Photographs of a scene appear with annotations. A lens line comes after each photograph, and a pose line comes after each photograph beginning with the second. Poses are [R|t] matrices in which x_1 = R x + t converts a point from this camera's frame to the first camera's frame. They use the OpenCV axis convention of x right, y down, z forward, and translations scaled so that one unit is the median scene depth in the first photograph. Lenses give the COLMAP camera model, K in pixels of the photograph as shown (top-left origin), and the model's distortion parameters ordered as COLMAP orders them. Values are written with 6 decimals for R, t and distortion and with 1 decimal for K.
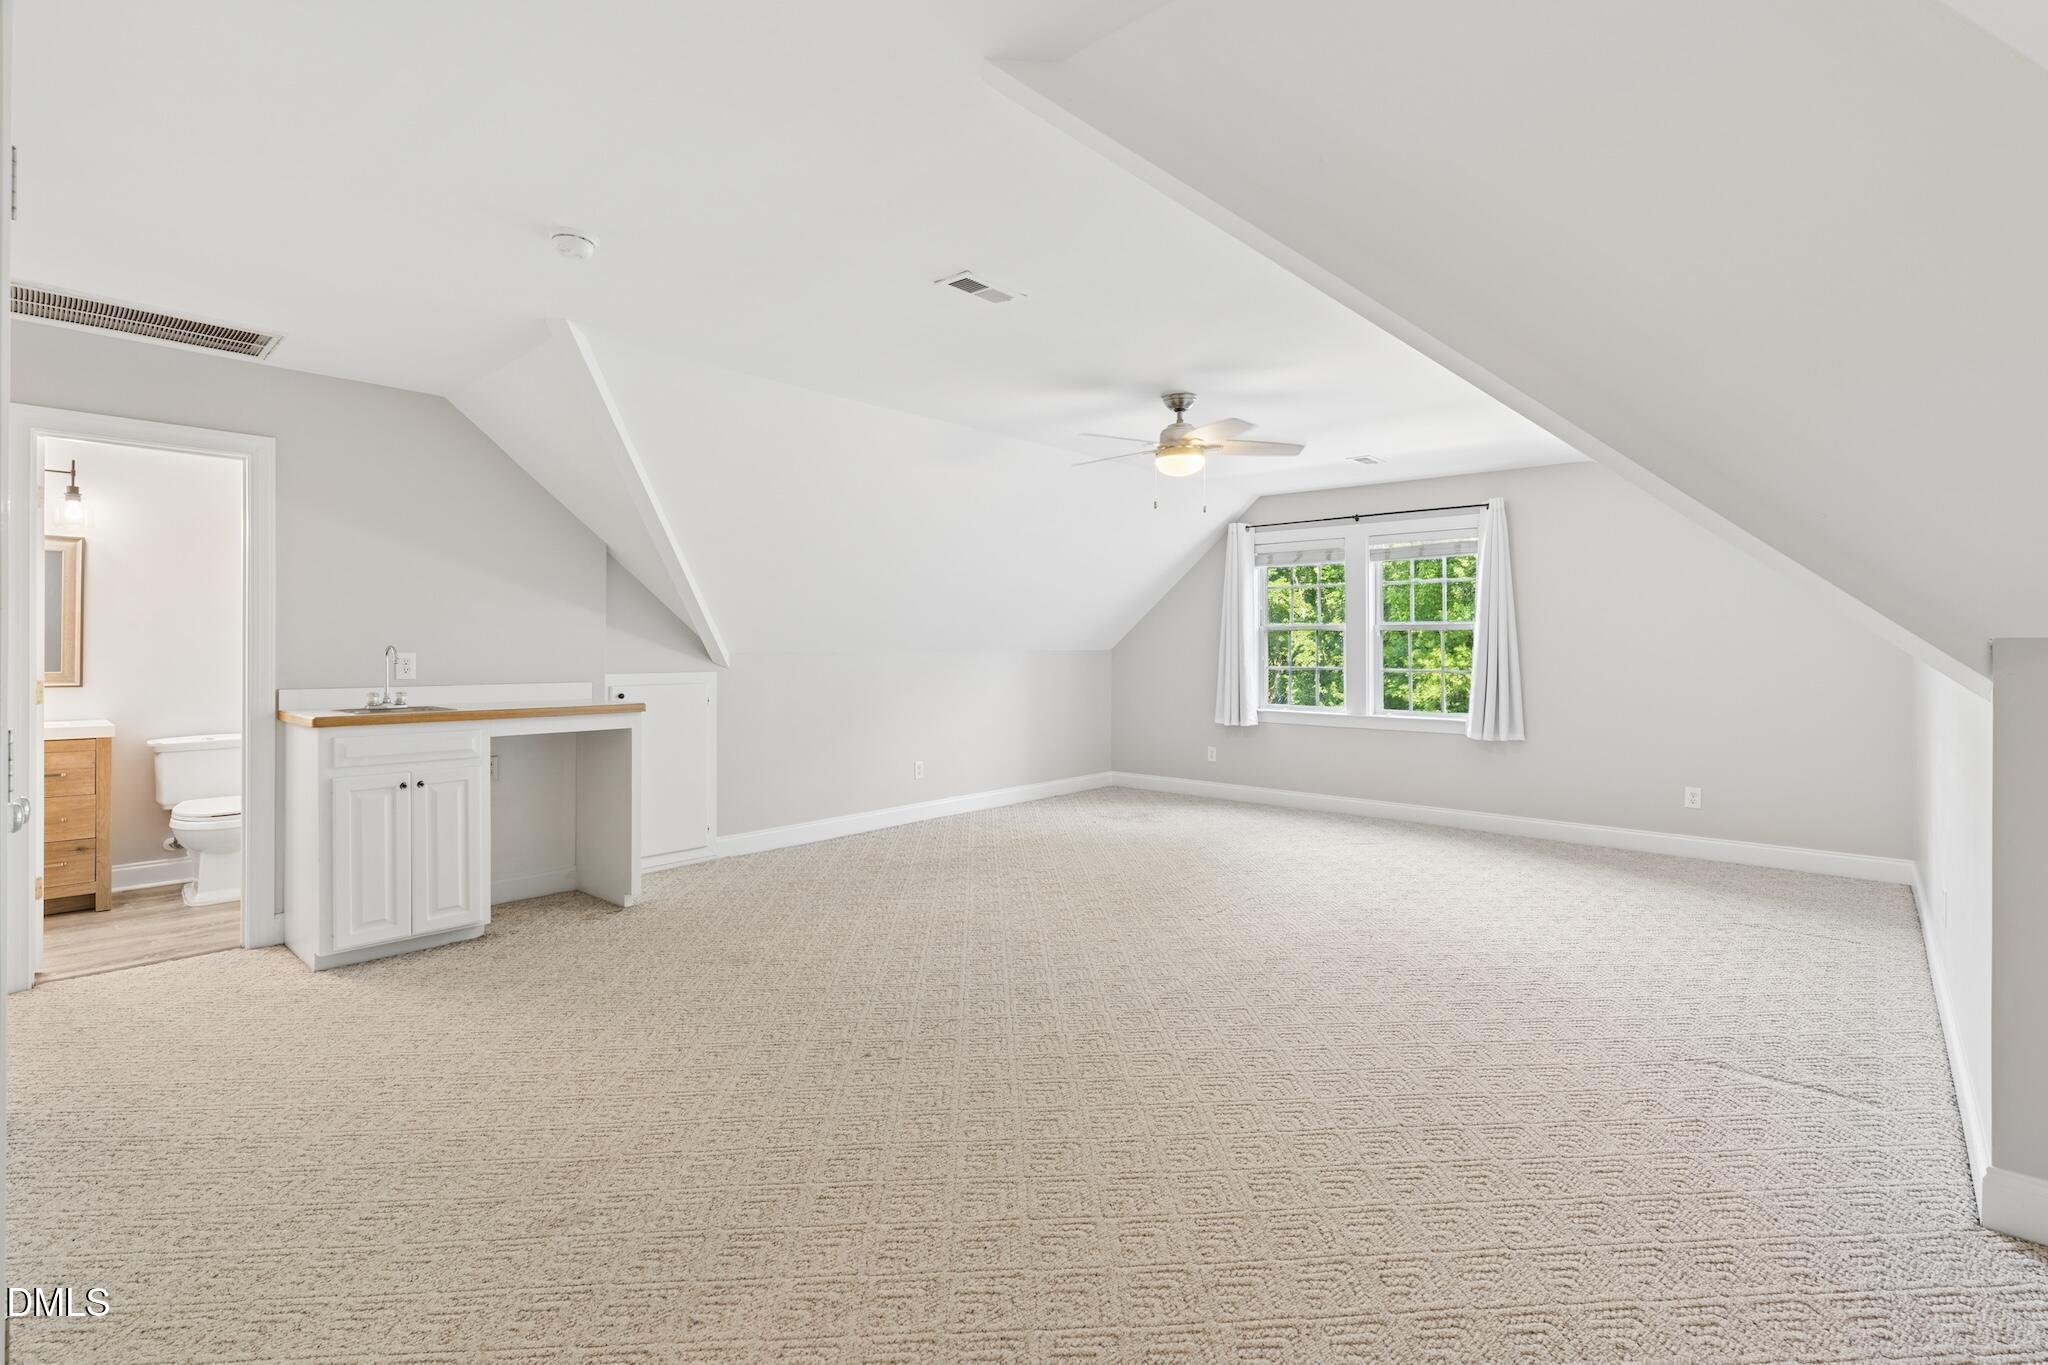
lens RADIAL K [[919.9, 0, 1017.0], [0, 919.9, 680.1], [0, 0, 1]] dist [-0.004233, -0.000287]
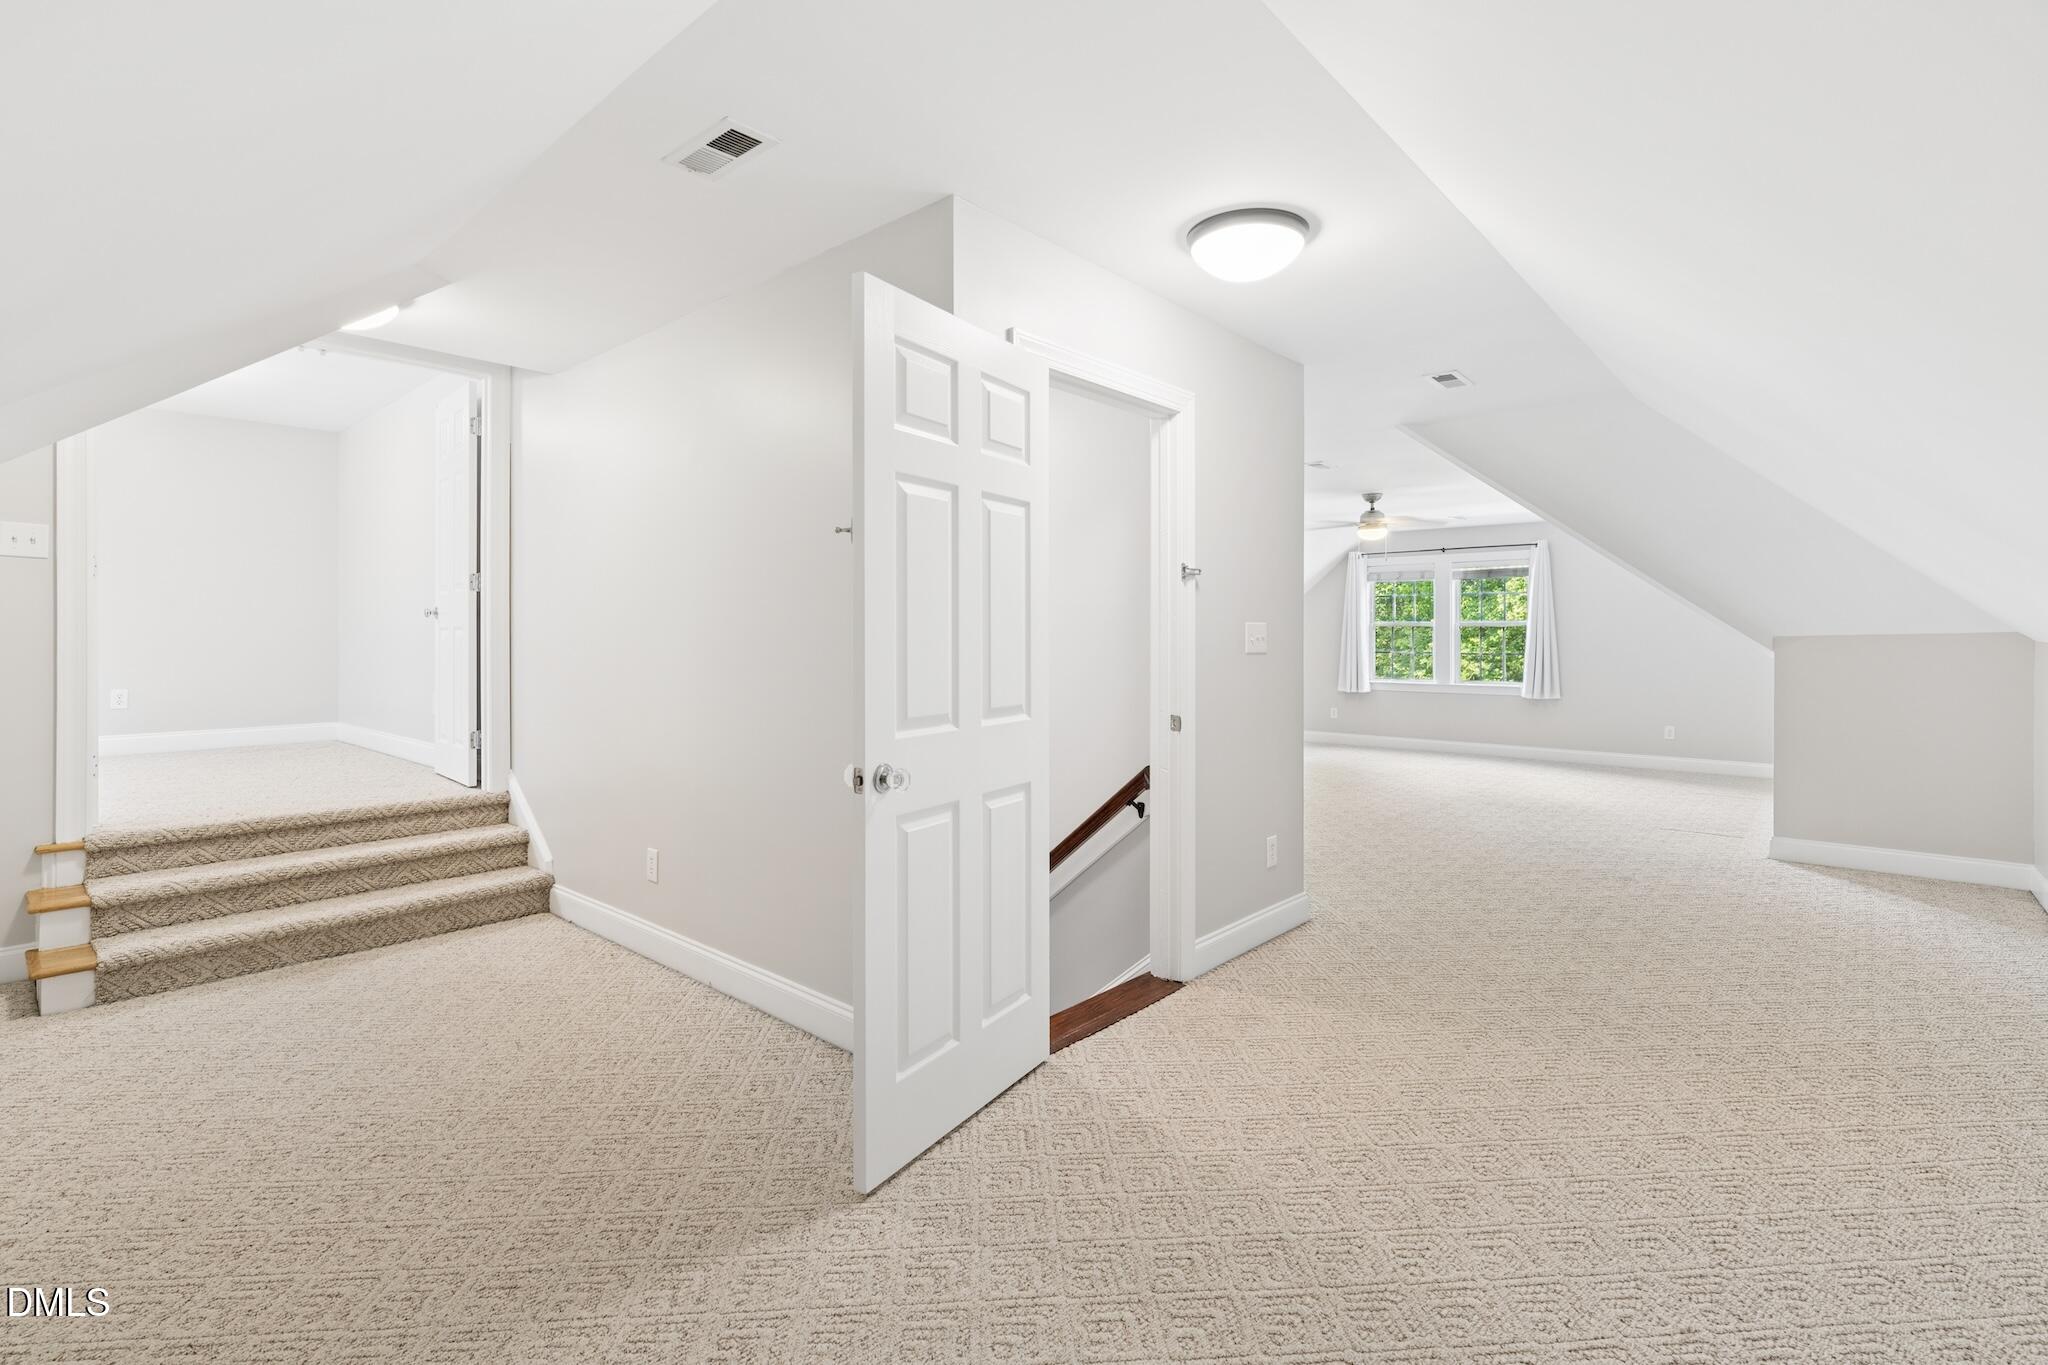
lens RADIAL K [[919.9, 0, 1017.0], [0, 919.9, 680.1], [0, 0, 1]] dist [-0.004233, -0.000287]
pose [[0.999936, -0.006644, 0.009163, -0.359405], [0.006536, 0.999909, 0.011768, 0.011070], [-0.009240, -0.011707, 0.999889, -0.510558]]
